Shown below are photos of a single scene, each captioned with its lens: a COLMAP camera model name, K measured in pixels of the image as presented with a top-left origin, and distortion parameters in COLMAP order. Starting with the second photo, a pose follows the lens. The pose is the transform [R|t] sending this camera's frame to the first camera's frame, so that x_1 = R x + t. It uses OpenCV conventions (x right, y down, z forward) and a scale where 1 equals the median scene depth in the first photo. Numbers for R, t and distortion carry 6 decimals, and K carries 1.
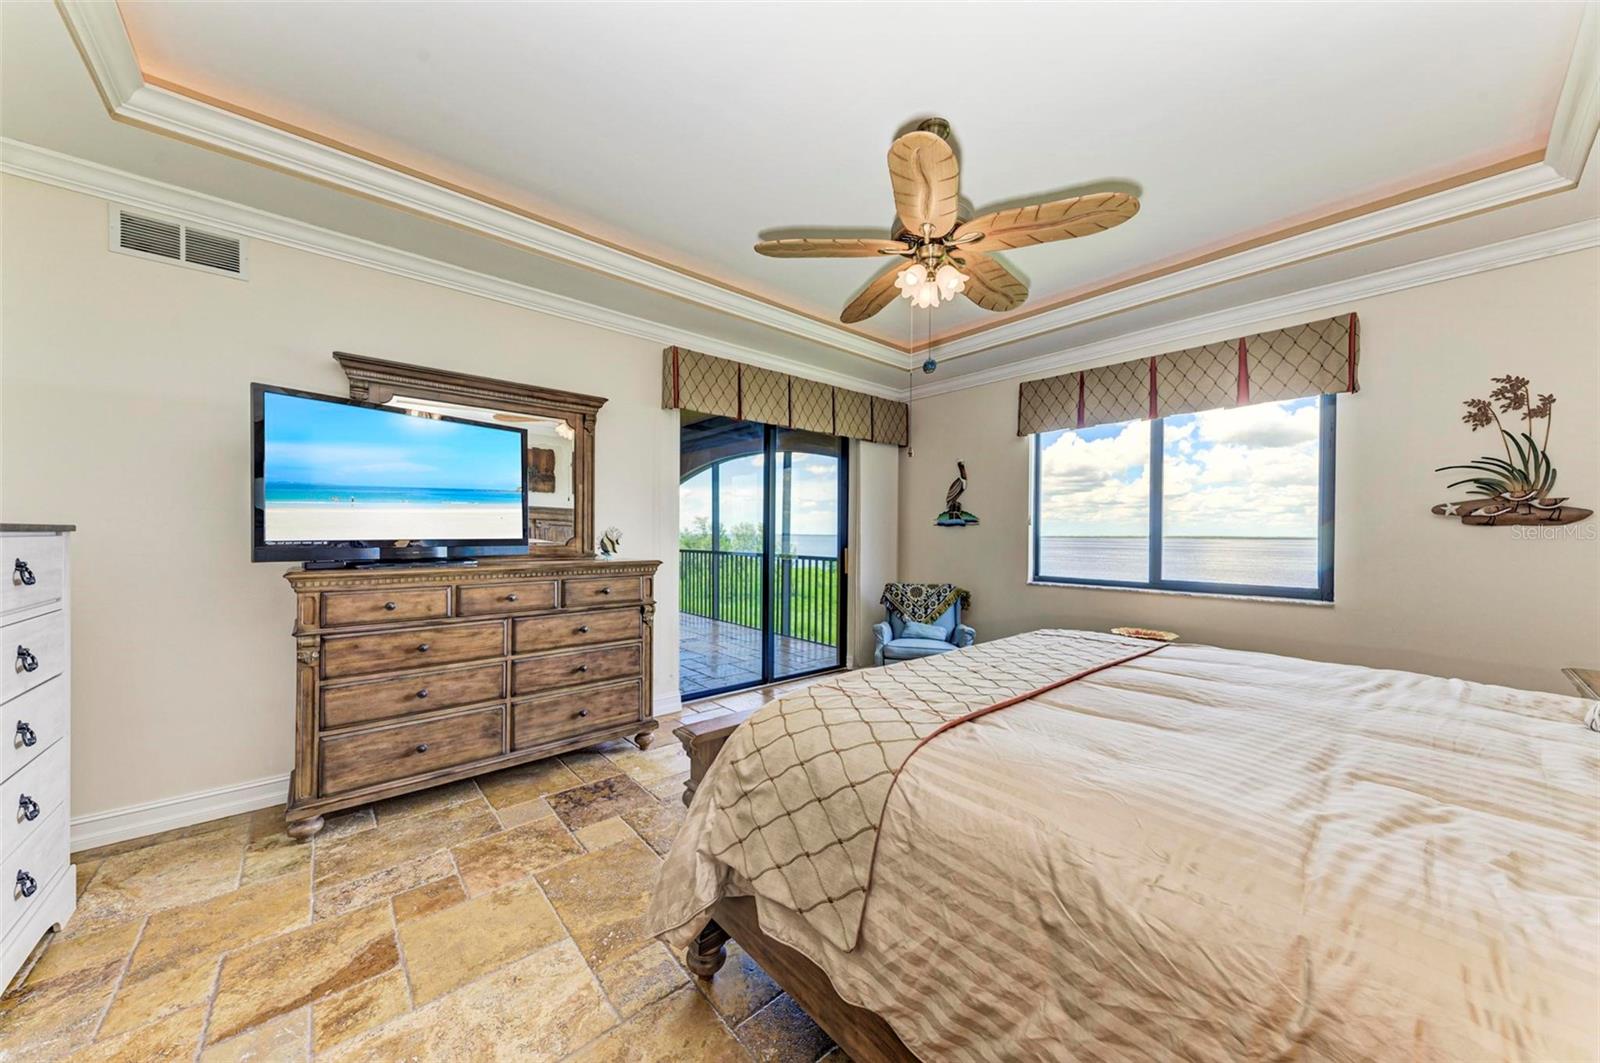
lens RADIAL K [[547.9, 0, 785.6], [0, 547.9, 535.2], [0, 0, 1]] dist [0.002265, -0.000010]
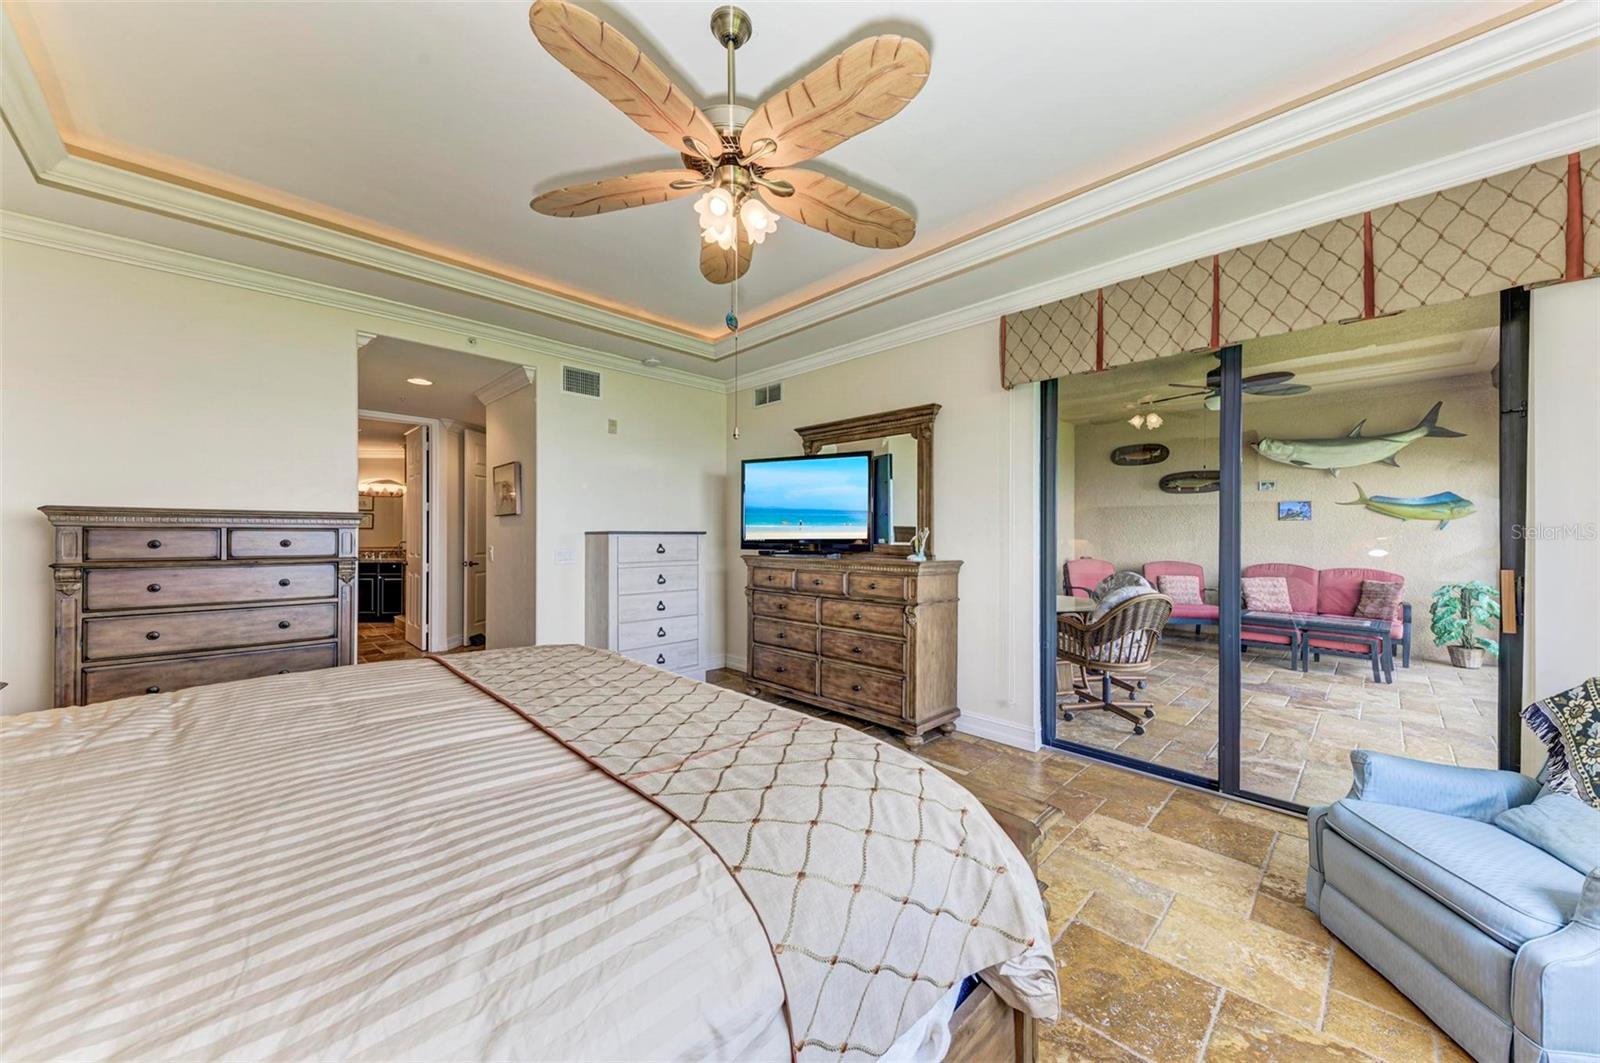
lens RADIAL K [[573.6, 0, 803.8], [0, 573.6, 533.9], [0, 0, 1]] dist [0.013845, -0.002658]
pose [[0.076450, -0.007186, -0.997048, 0.387840], [-0.008118, 0.999936, -0.007829, 0.002729], [0.997040, 0.008692, 0.076386, 0.361783]]
